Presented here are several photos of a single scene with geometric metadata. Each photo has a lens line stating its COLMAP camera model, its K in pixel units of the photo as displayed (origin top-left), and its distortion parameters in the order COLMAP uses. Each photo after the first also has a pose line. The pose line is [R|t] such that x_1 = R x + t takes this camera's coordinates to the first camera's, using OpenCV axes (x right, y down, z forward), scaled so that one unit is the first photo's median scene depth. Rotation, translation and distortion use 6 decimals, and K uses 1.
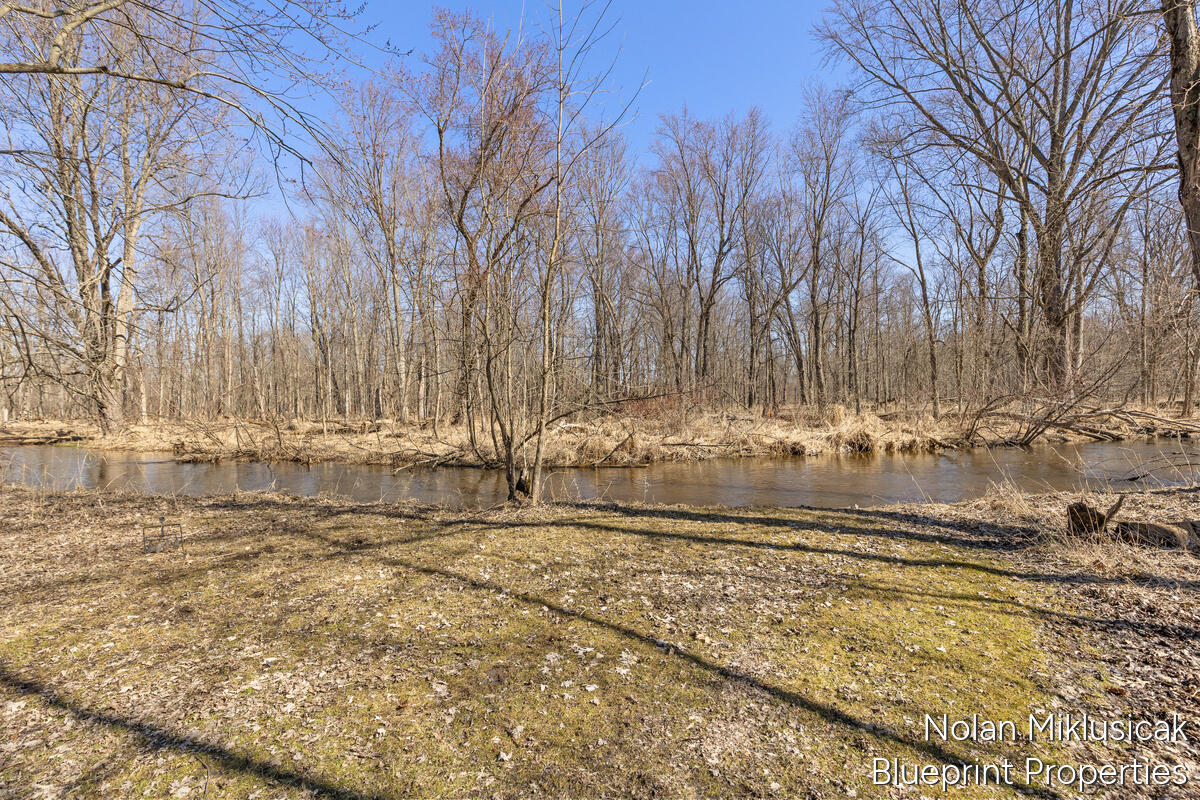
lens RADIAL K [[553.1, 0, 600.8], [0, 553.1, 399.8], [0, 0, 1]] dist [-0.002725, 0.000473]
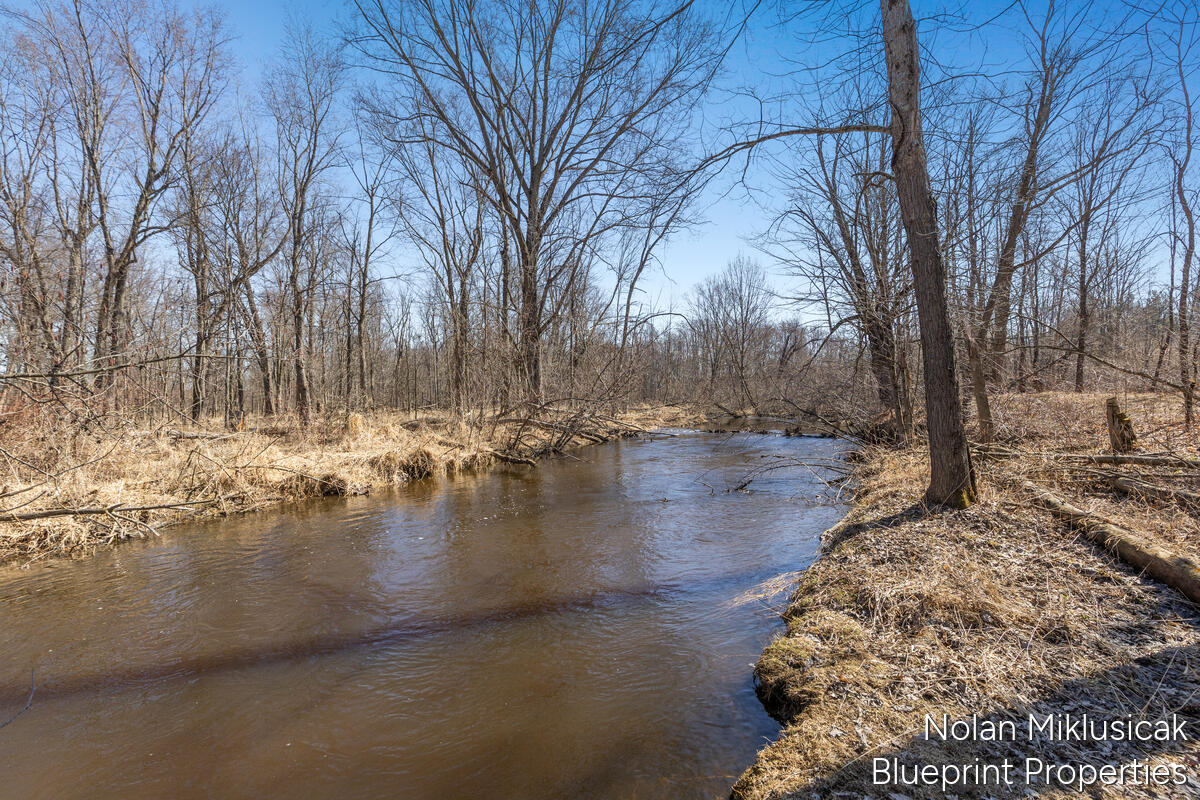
lens RADIAL K [[553.1, 0, 603.9], [0, 553.1, 392.1], [0, 0, 1]] dist [-0.002725, 0.000473]
pose [[0.605816, 0.020255, 0.795347, 0.029922], [0.003894, 0.999588, -0.028422, 0.003314], [-0.795595, 0.020316, 0.605488, 0.201513]]
